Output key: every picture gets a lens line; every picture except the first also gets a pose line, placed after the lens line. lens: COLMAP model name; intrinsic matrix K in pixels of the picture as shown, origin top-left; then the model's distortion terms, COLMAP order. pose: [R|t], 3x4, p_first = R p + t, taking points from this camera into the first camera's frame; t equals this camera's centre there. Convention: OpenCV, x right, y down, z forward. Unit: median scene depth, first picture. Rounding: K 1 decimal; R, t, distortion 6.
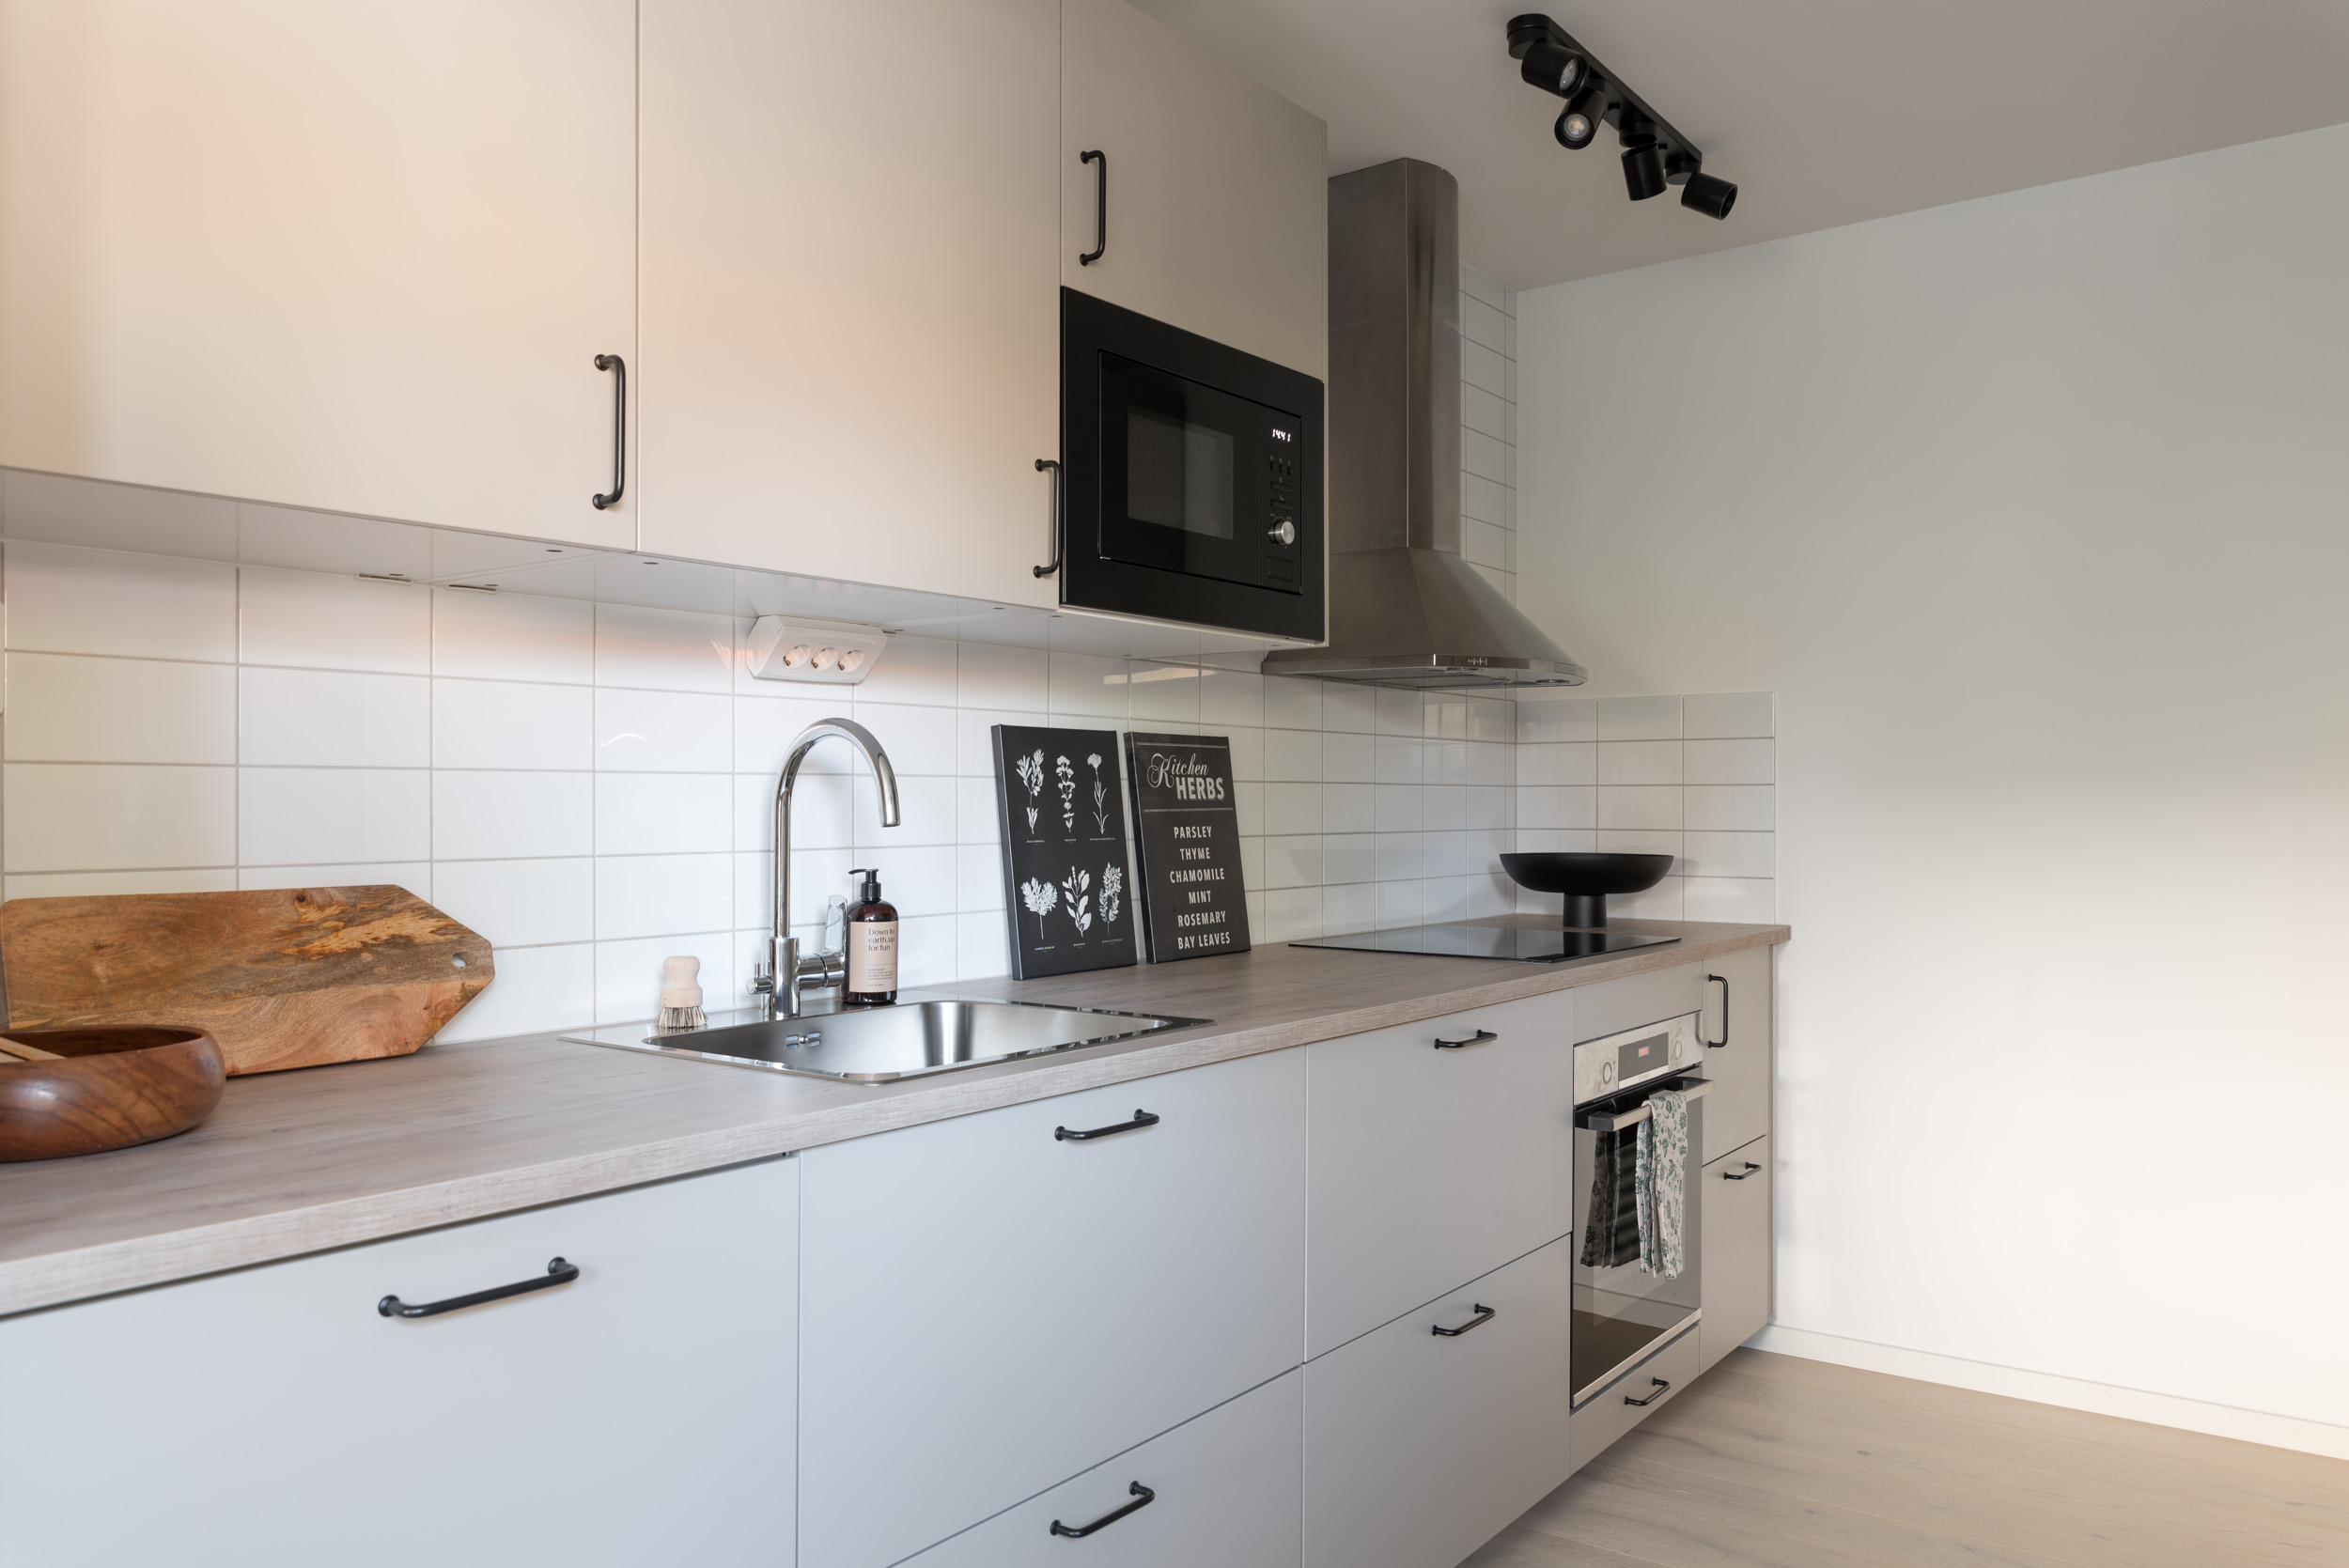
lens RADIAL K [[1688.0, 0, 1176.1], [0, 1688.0, 789.3], [0, 0, 1]] dist [-0.002899, -0.000277]
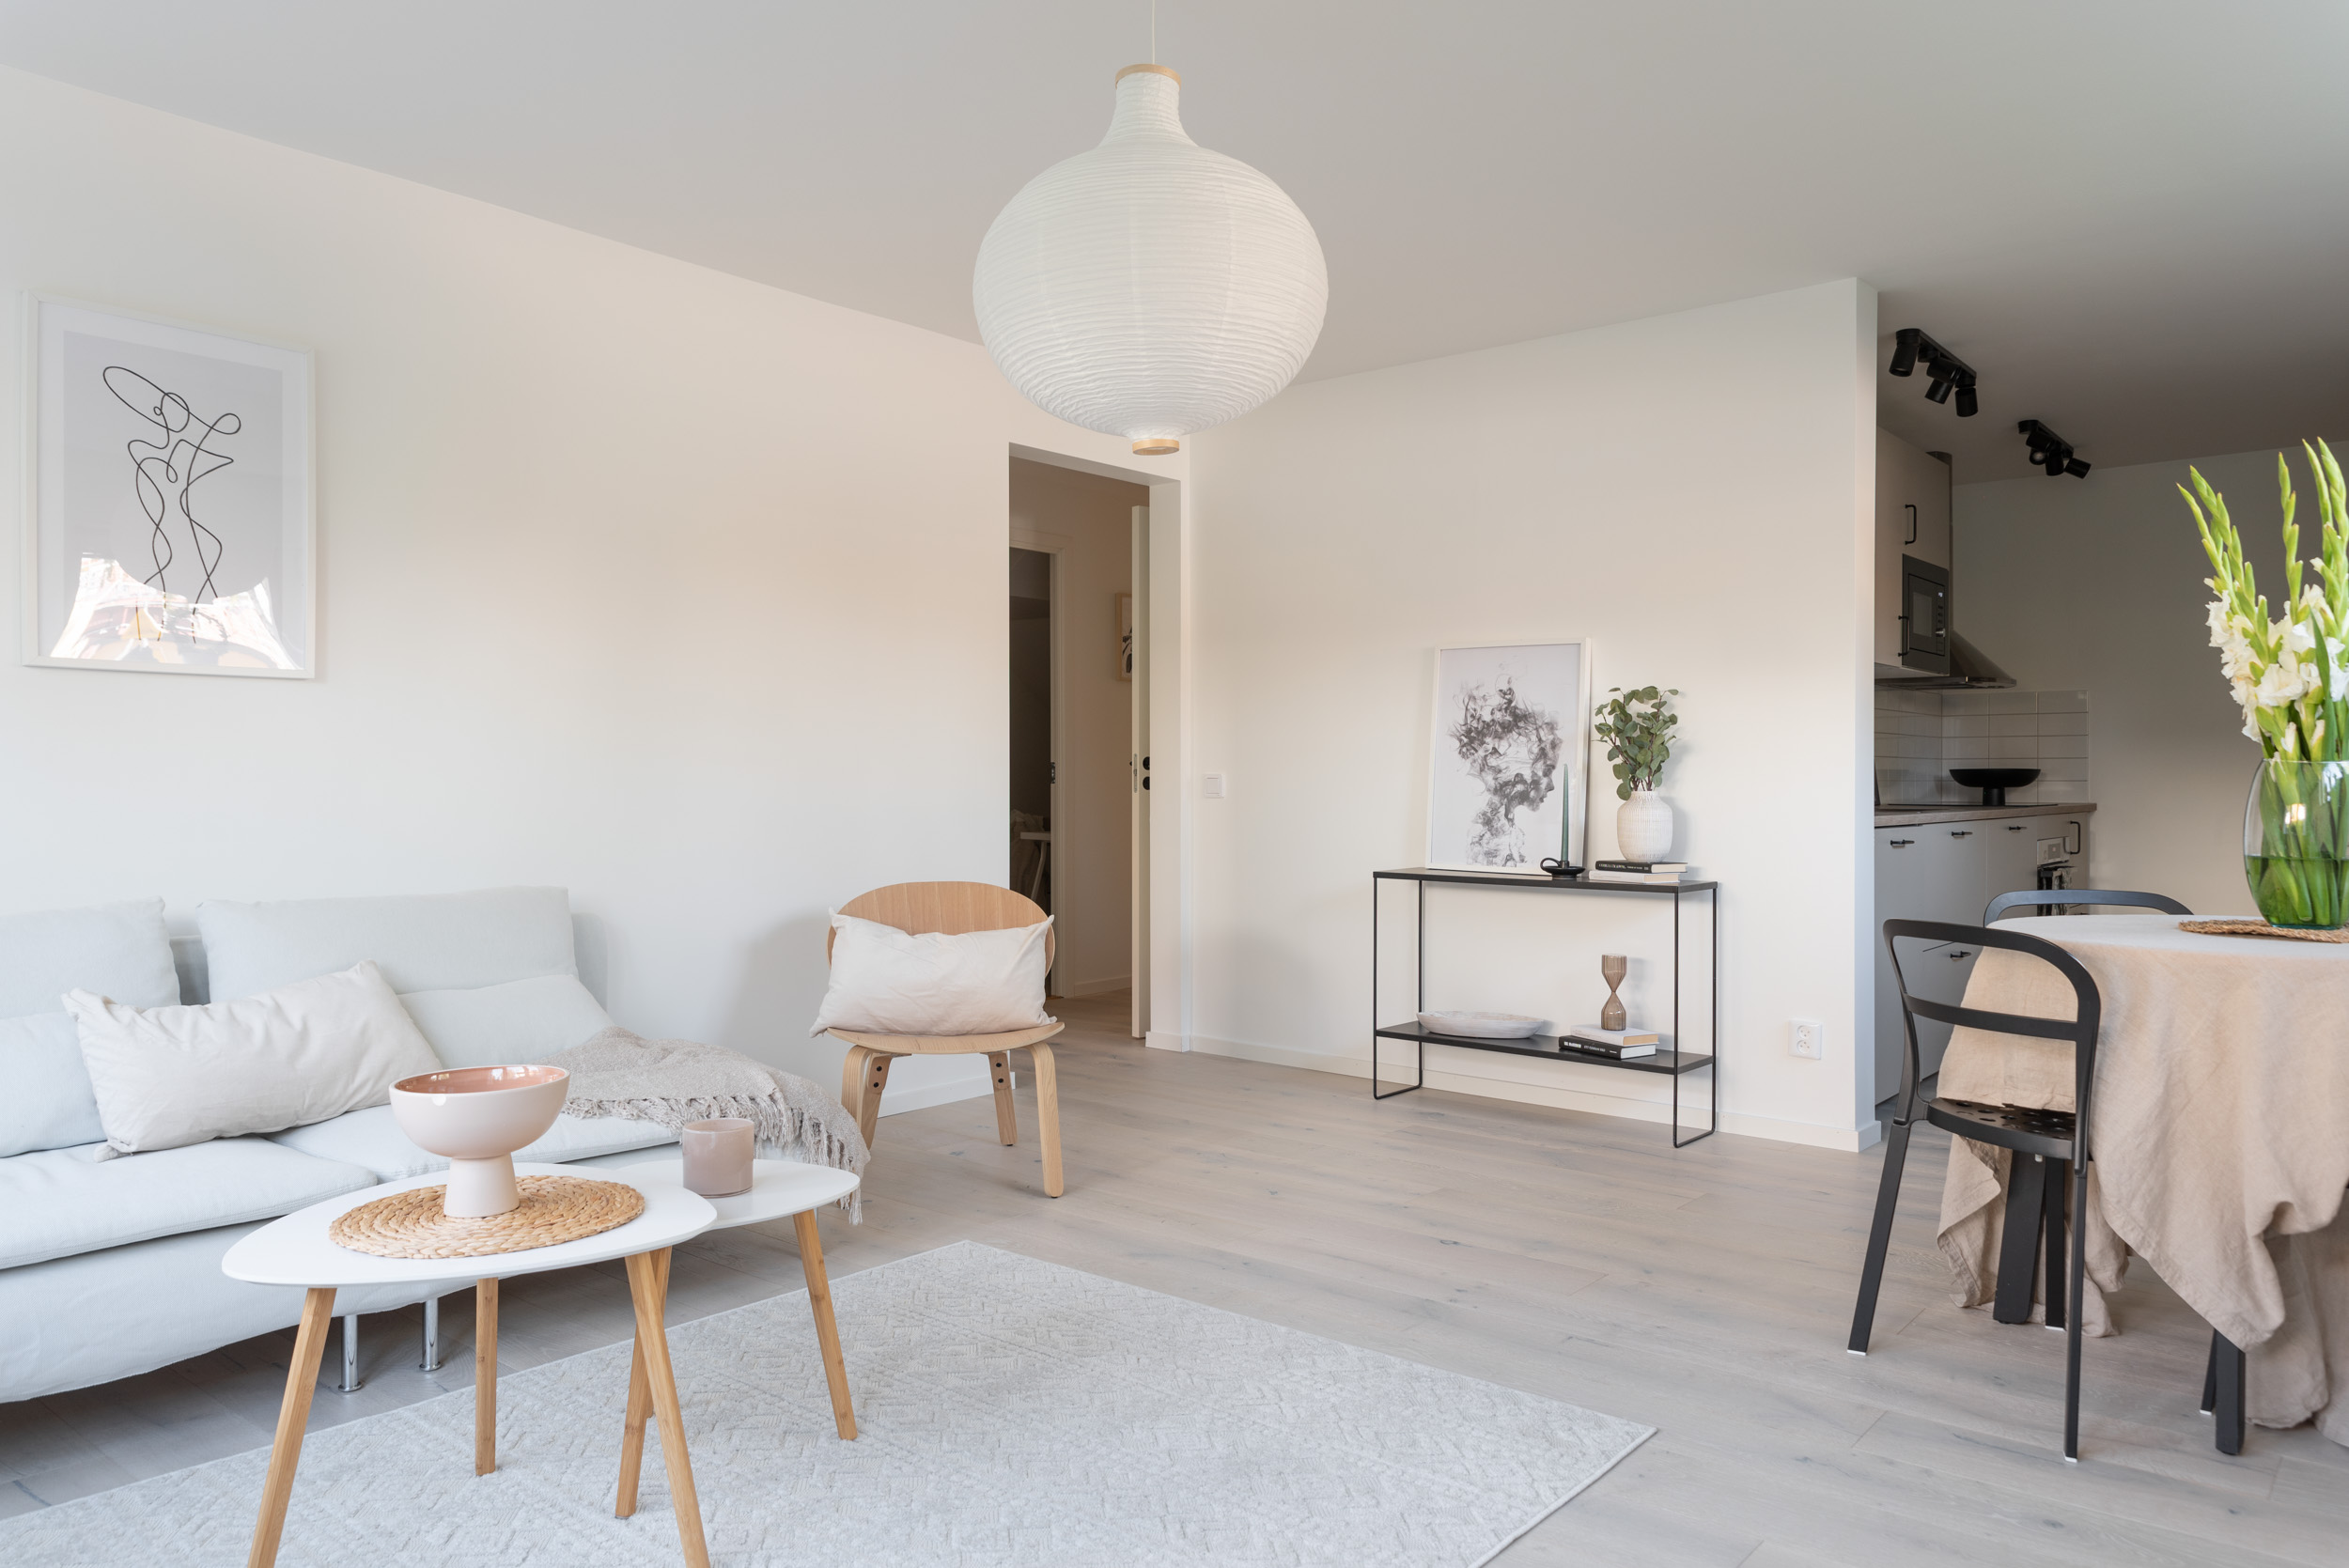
lens RADIAL K [[1604.3, 0, 1174.5], [0, 1604.3, 784.0], [0, 0, 1]] dist [0.004946, -0.000469]
pose [[0.998974, 0.000187, -0.045294, -0.856108], [0.000191, 0.999965, 0.008347, 0.050654], [0.045294, -0.008347, 0.998939, -1.294042]]
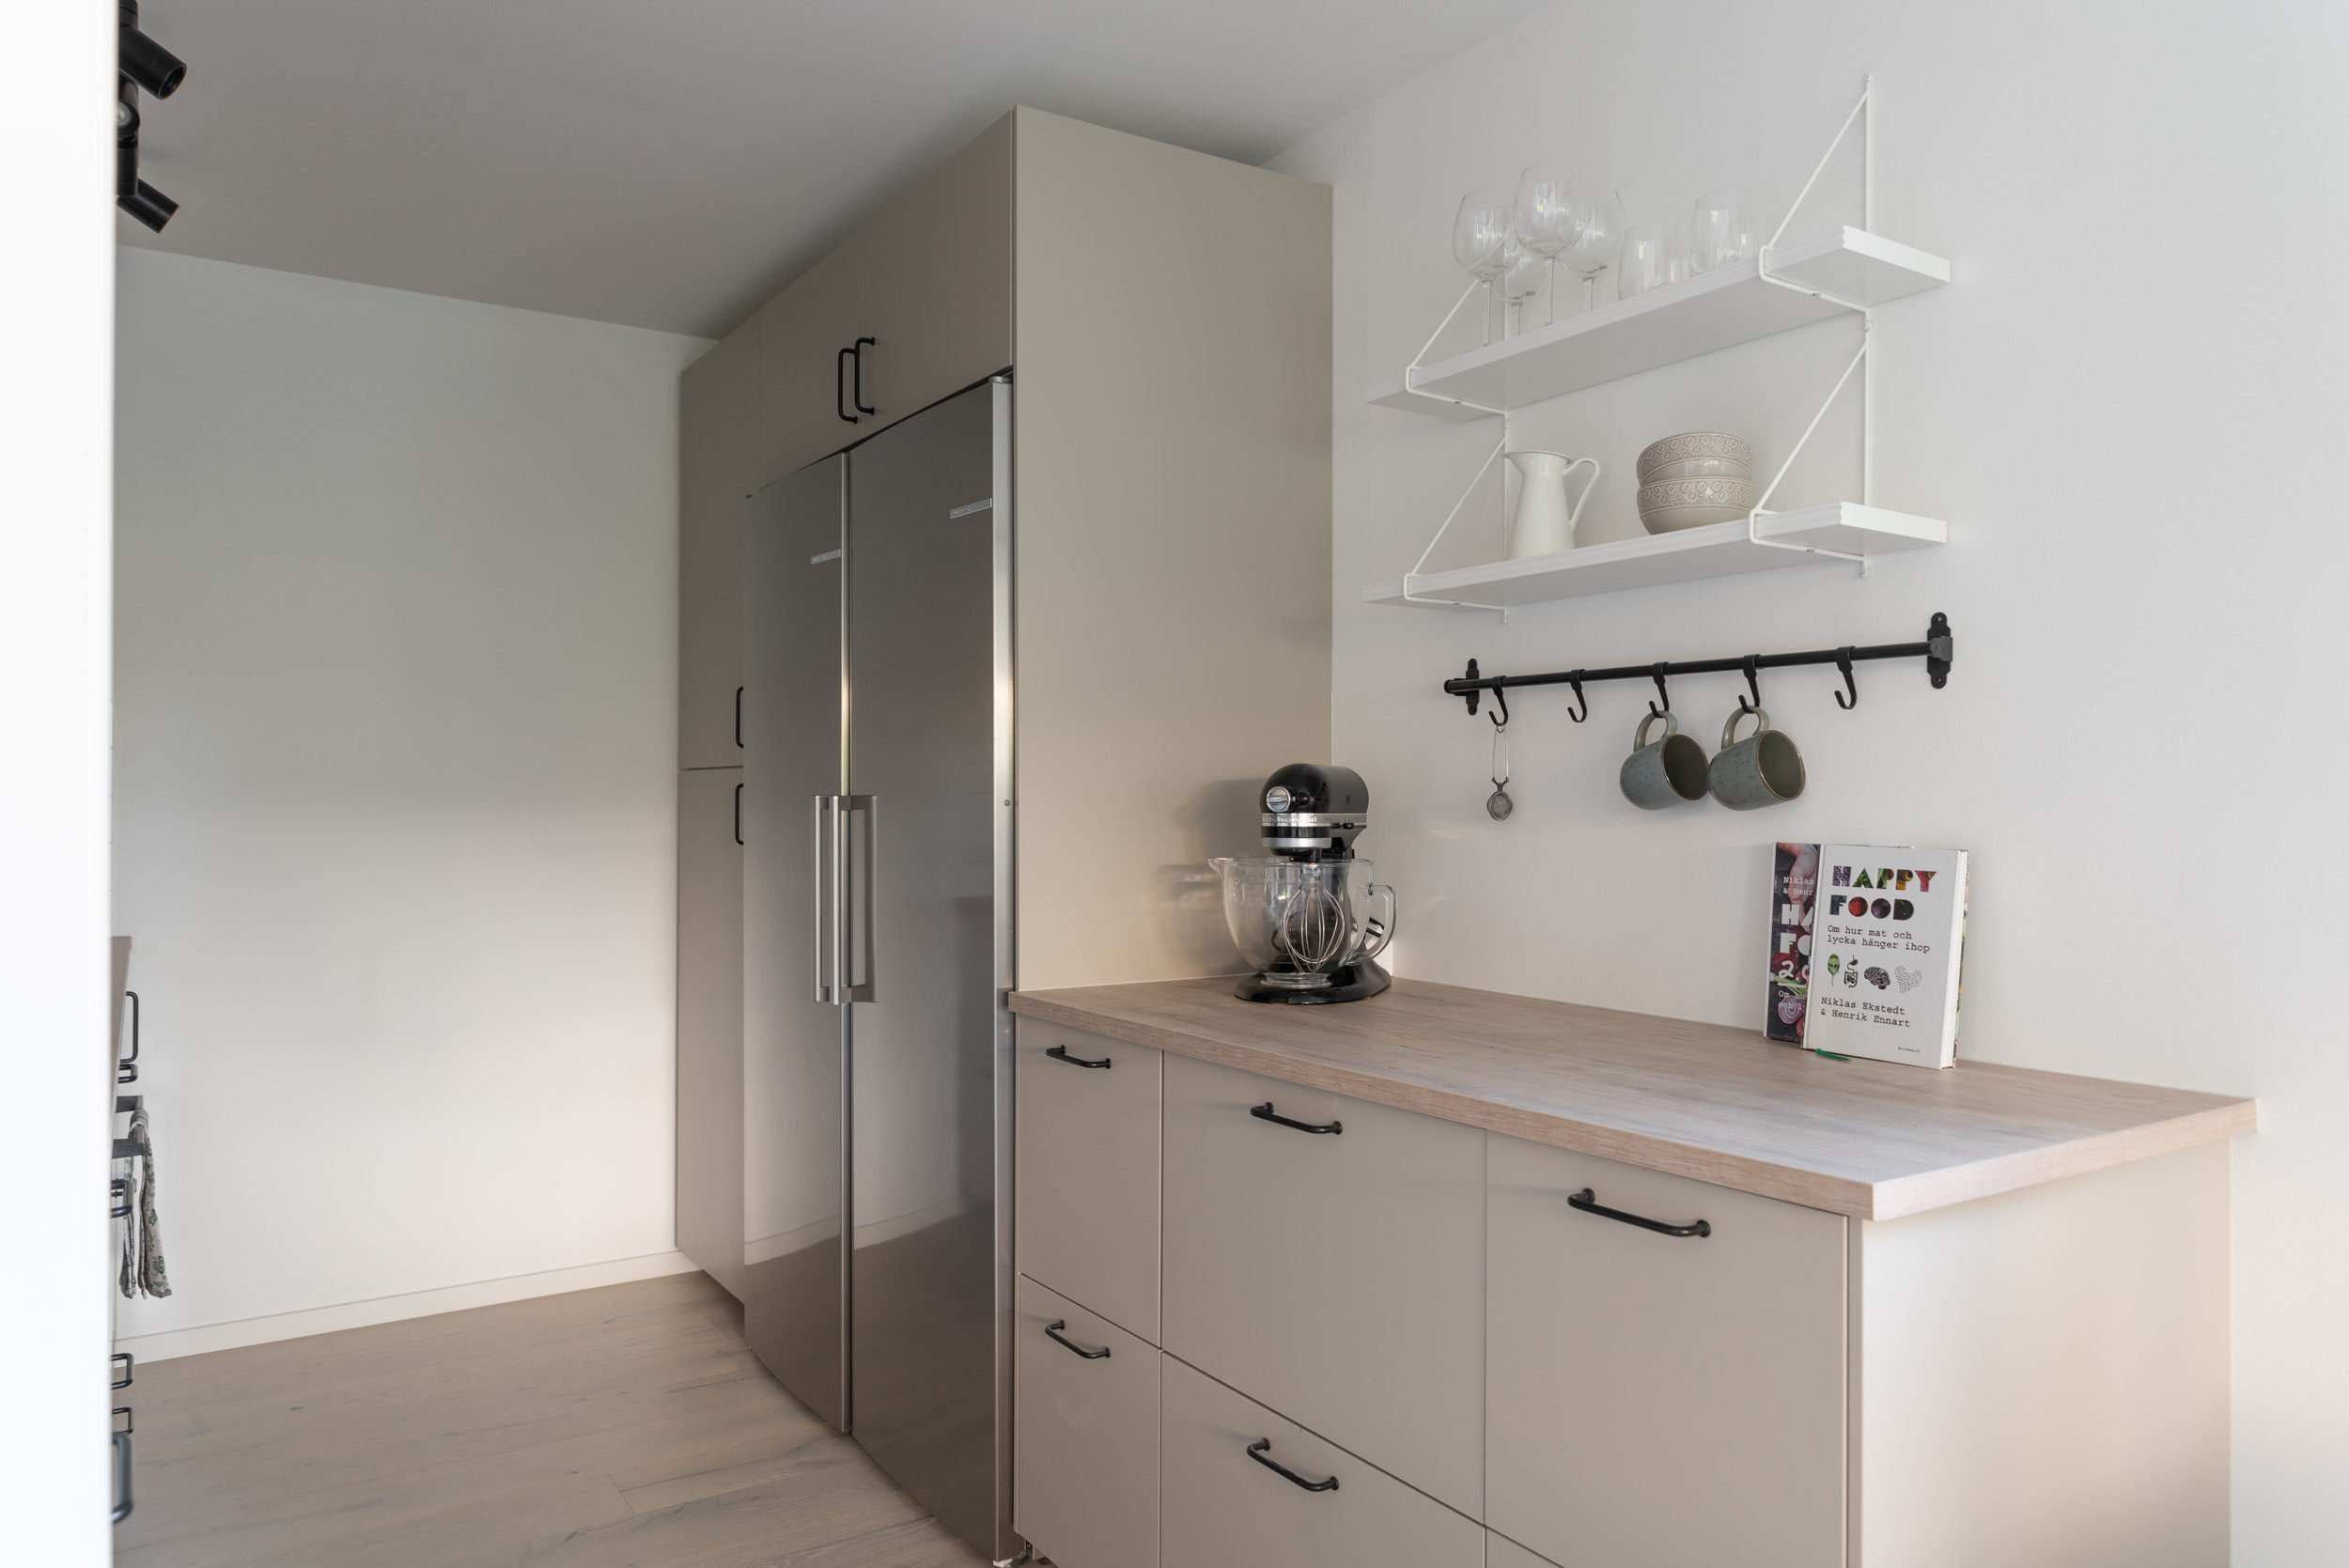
lens RADIAL K [[1604.3, 0, 1174.5], [0, 1604.3, 784.0], [0, 0, 1]] dist [0.004946, -0.000469]
pose [[0.341545, 0.006573, 0.939842, -0.403357], [-0.007493, 0.999963, -0.004270, -0.012843], [-0.939835, -0.005584, 0.341582, 0.115553]]
